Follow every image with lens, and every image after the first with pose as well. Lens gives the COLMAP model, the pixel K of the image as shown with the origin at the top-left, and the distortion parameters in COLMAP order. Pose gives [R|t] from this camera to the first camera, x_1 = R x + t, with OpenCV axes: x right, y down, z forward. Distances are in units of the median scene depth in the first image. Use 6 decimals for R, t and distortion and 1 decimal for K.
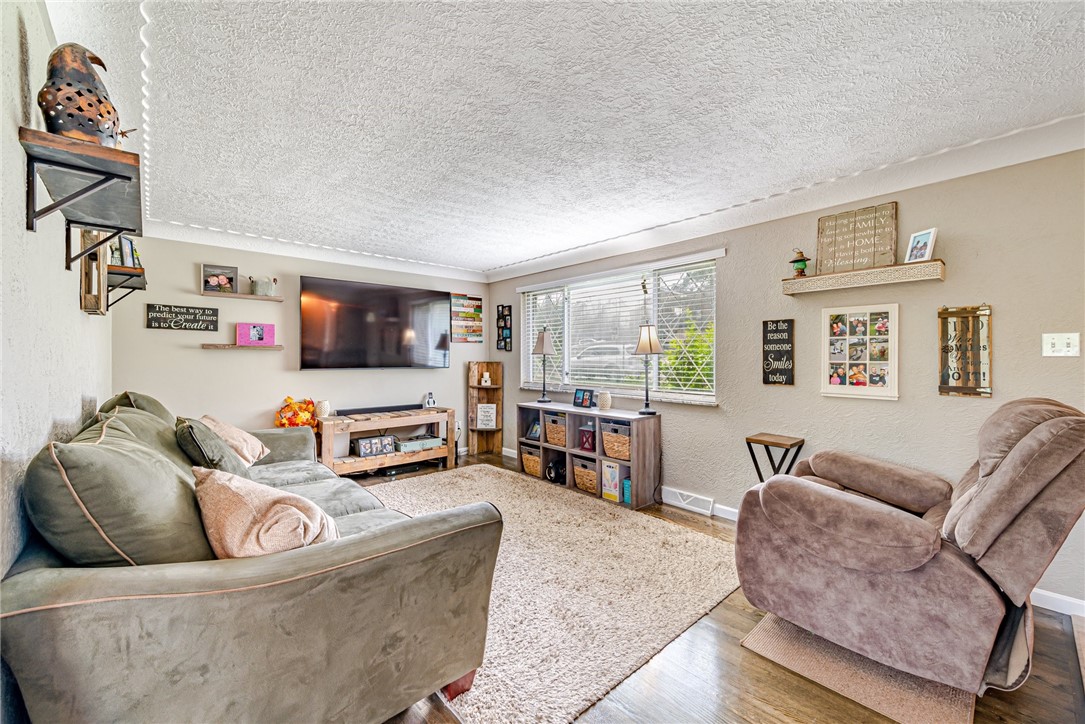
lens RADIAL K [[430.1, 0, 542.4], [0, 430.1, 357.8], [0, 0, 1]] dist [0.020429, -0.000074]
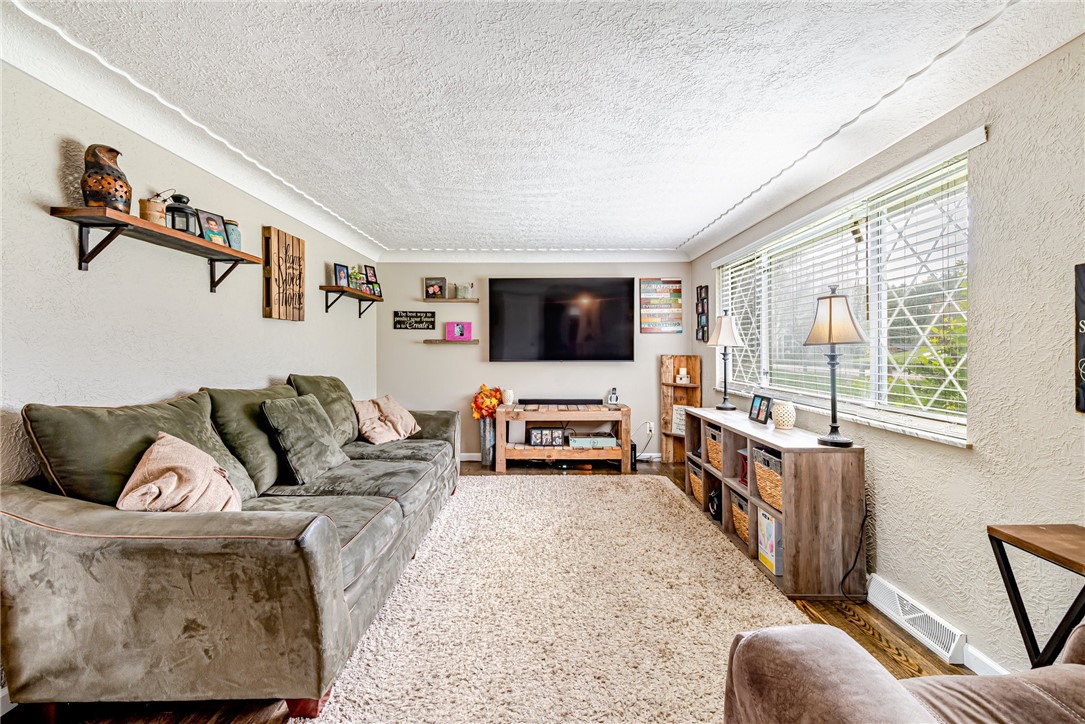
lens RADIAL K [[433.8, 0, 543.9], [0, 433.8, 348.7], [0, 0, 1]] dist [0.012587, -0.000105]
pose [[0.748497, -0.002290, -0.663134, 0.329944], [-0.001021, 0.999989, -0.004605, 0.000343], [0.663137, 0.004124, 0.748487, 0.263132]]
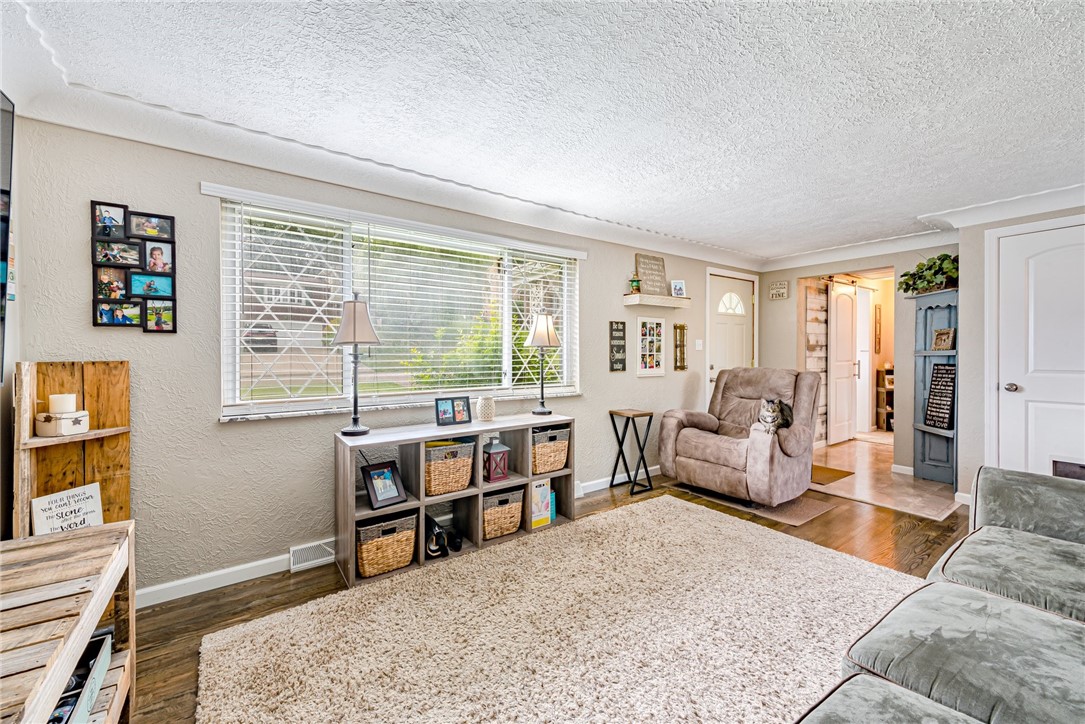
lens RADIAL K [[430.1, 0, 542.4], [0, 430.1, 357.8], [0, 0, 1]] dist [0.020429, -0.000074]
pose [[0.102901, -0.009912, 0.994642, -0.608083], [0.005212, 0.999942, 0.009425, 0.006461], [-0.994678, 0.004214, 0.102946, 0.870214]]
